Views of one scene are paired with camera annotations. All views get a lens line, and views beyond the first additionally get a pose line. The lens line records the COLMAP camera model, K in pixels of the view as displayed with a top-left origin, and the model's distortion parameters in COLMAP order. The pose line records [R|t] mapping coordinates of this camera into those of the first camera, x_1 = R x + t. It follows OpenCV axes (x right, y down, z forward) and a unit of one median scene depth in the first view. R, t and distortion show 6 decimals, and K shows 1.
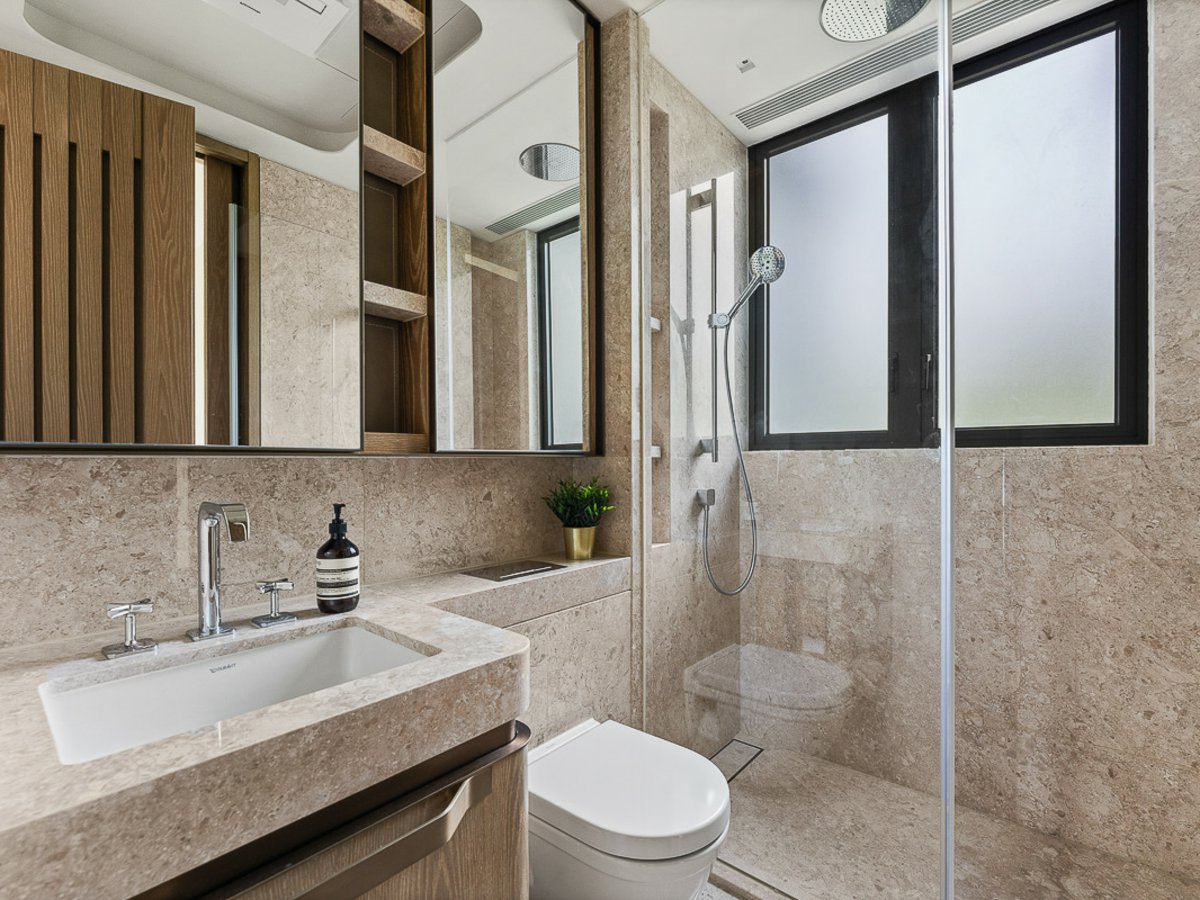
lens RADIAL K [[552.8, 0, 600.0], [0, 552.8, 450.0], [0, 0, 1]] dist [-0.000254, -0.000044]
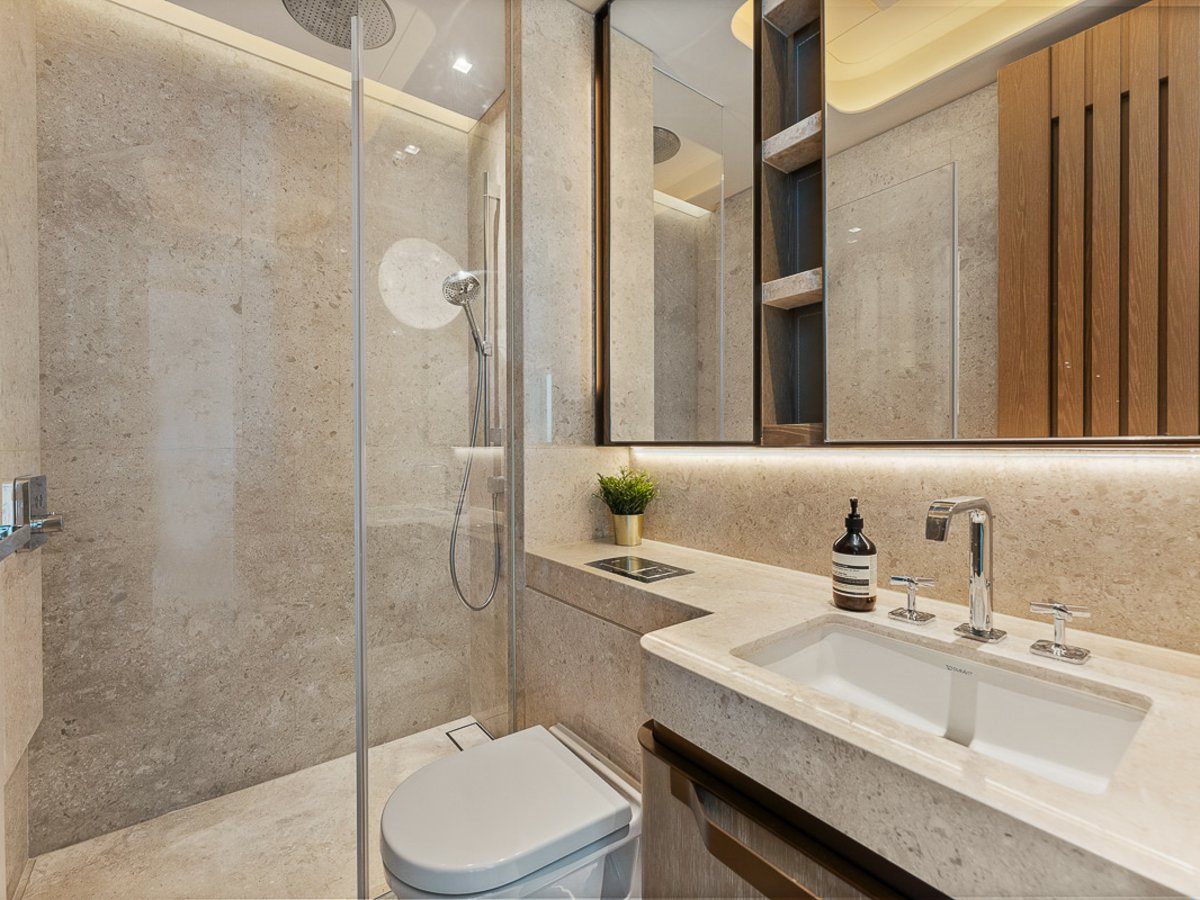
lens RADIAL K [[540.9, 0, 600.0], [0, 540.9, 450.0], [0, 0, 1]] dist [0.000036, 0.000178]
pose [[-0.207731, 0.011018, -0.978124, 0.561236], [0.012622, 0.999884, 0.008582, -0.001944], [0.978105, -0.010563, -0.207846, 0.758767]]
